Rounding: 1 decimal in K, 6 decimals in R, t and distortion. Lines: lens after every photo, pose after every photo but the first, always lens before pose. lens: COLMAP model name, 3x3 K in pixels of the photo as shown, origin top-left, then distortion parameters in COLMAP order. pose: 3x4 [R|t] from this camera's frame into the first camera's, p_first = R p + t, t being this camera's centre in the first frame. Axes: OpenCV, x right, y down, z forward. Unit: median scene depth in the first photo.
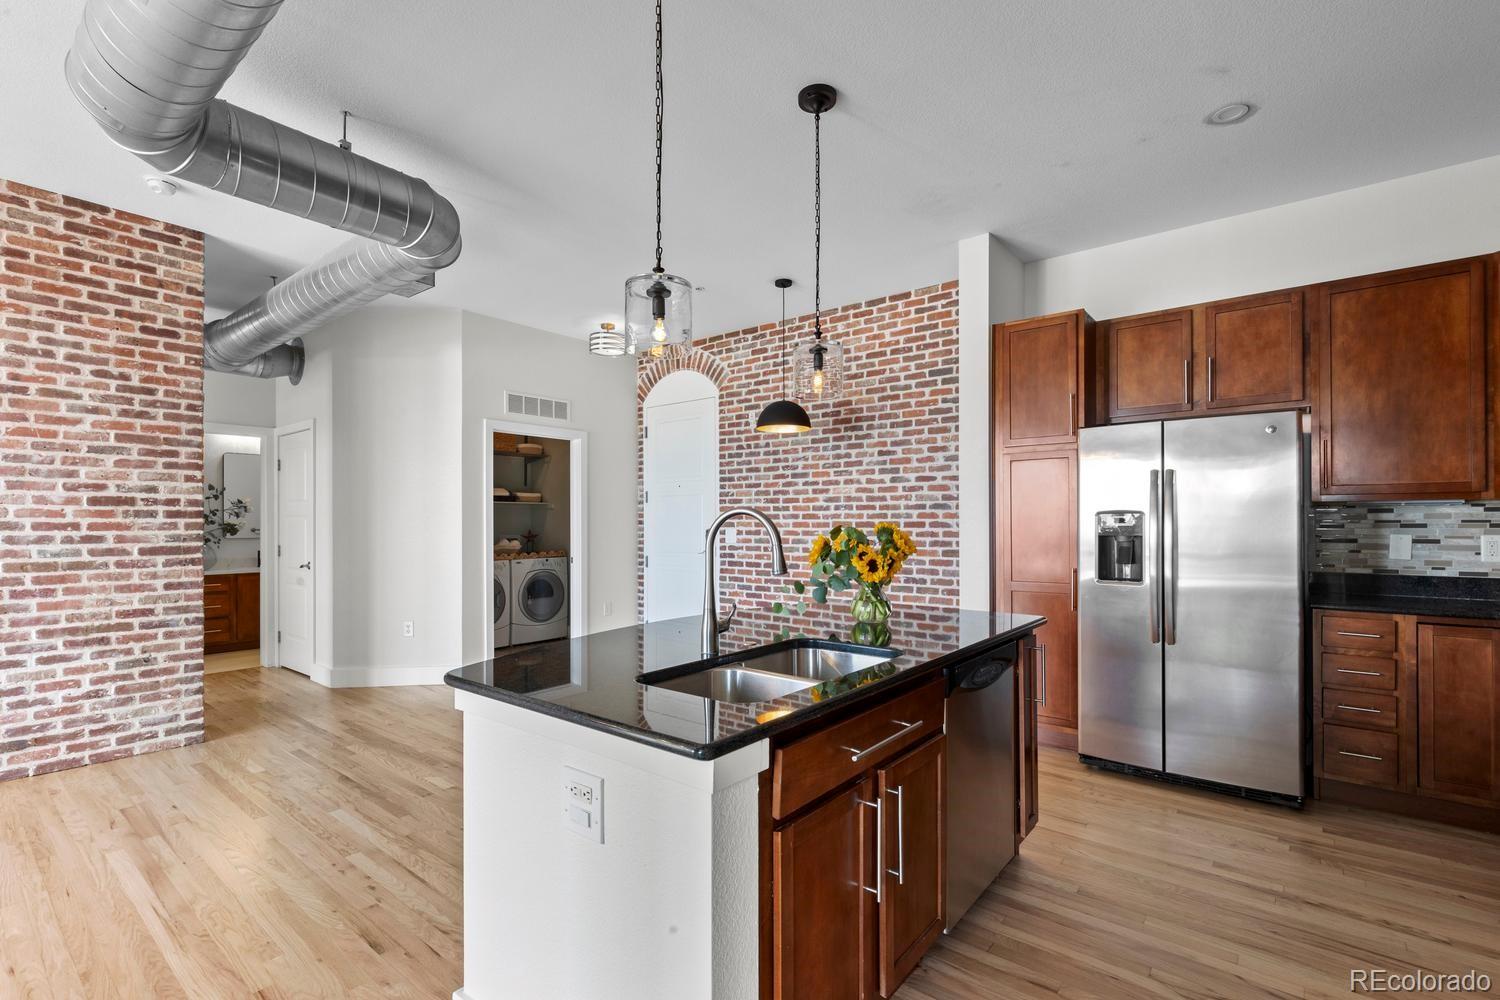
lens RADIAL K [[679.1, 0, 750.0], [0, 679.1, 523.9], [0, 0, 1]] dist [0.003978, -0.002286]
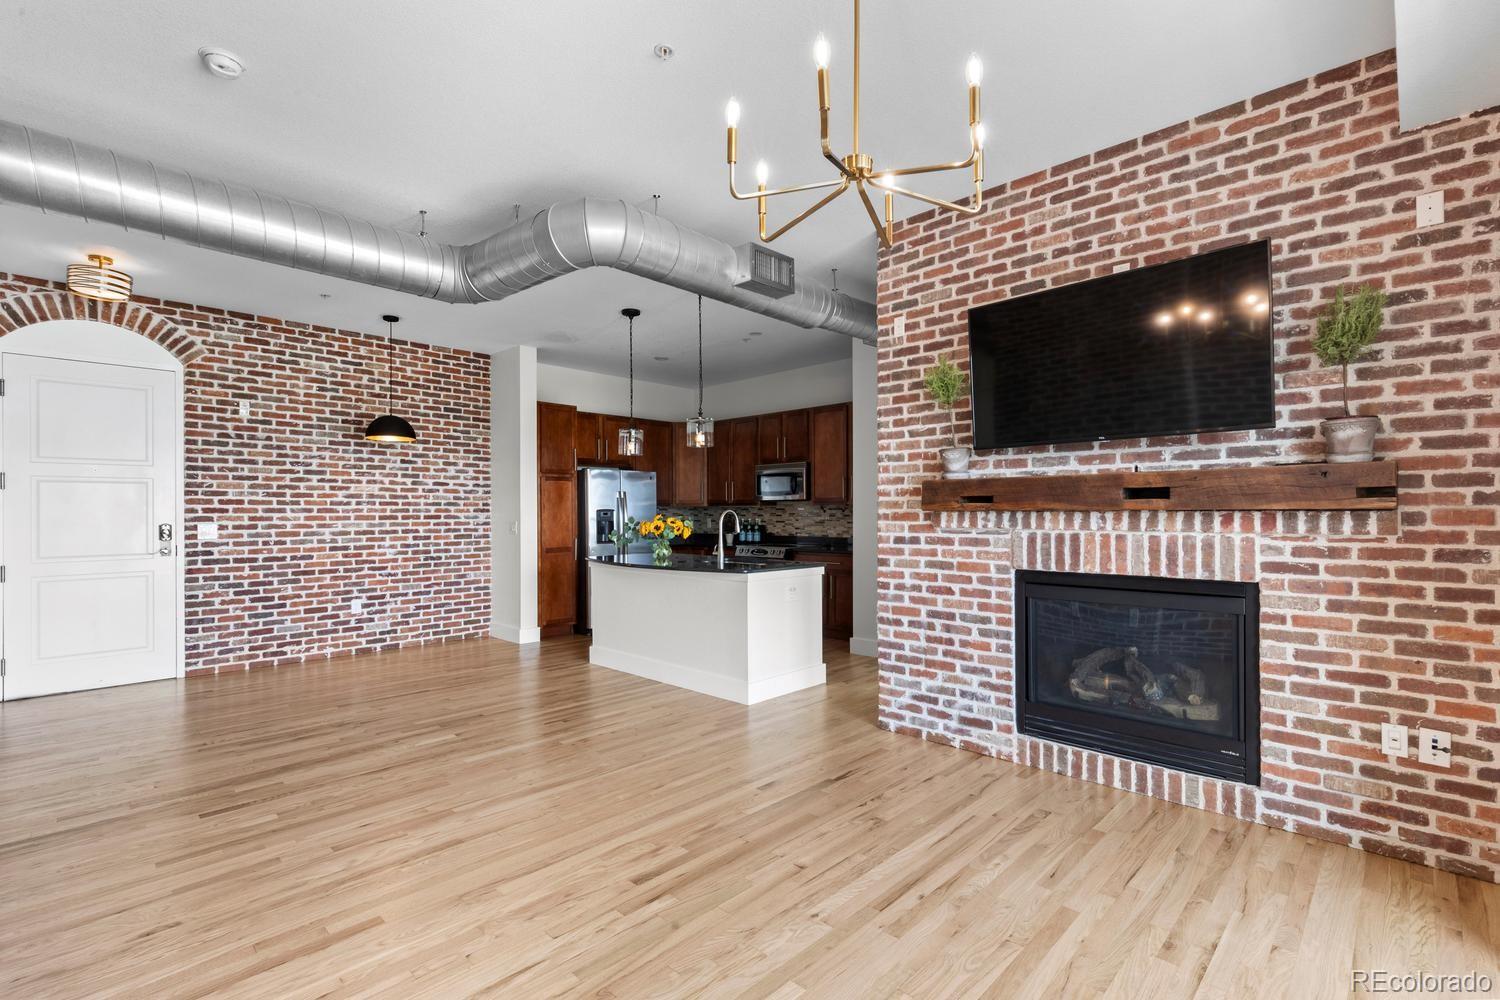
lens RADIAL K [[679.1, 0, 752.1], [0, 679.1, 508.2], [0, 0, 1]] dist [0.003978, -0.002286]
pose [[0.087663, 0.008406, 0.996115, -1.052587], [0.006583, 0.999938, -0.009017, -0.000585], [-0.996128, 0.007348, 0.087602, 0.242228]]
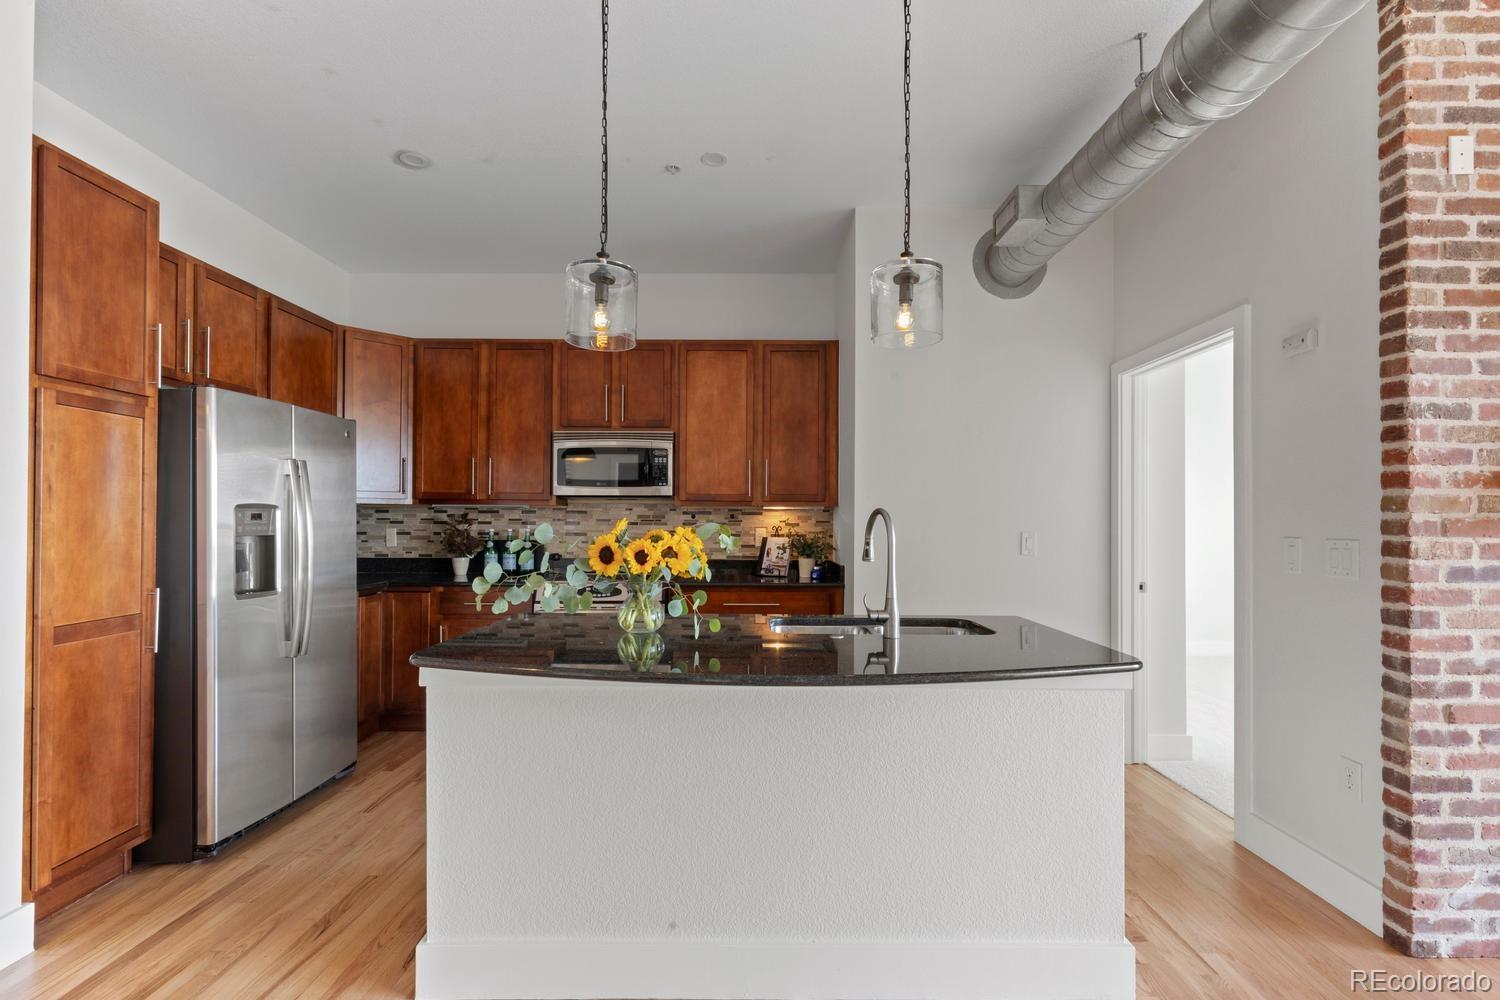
lens RADIAL K [[679.1, 0, 753.1], [0, 679.1, 513.6], [0, 0, 1]] dist [0.003978, -0.002286]
pose [[-0.628277, 0.007397, 0.777954, -0.300758], [-0.000839, 0.999948, -0.010186, -0.000701], [-0.777989, -0.007052, -0.628238, 0.716214]]
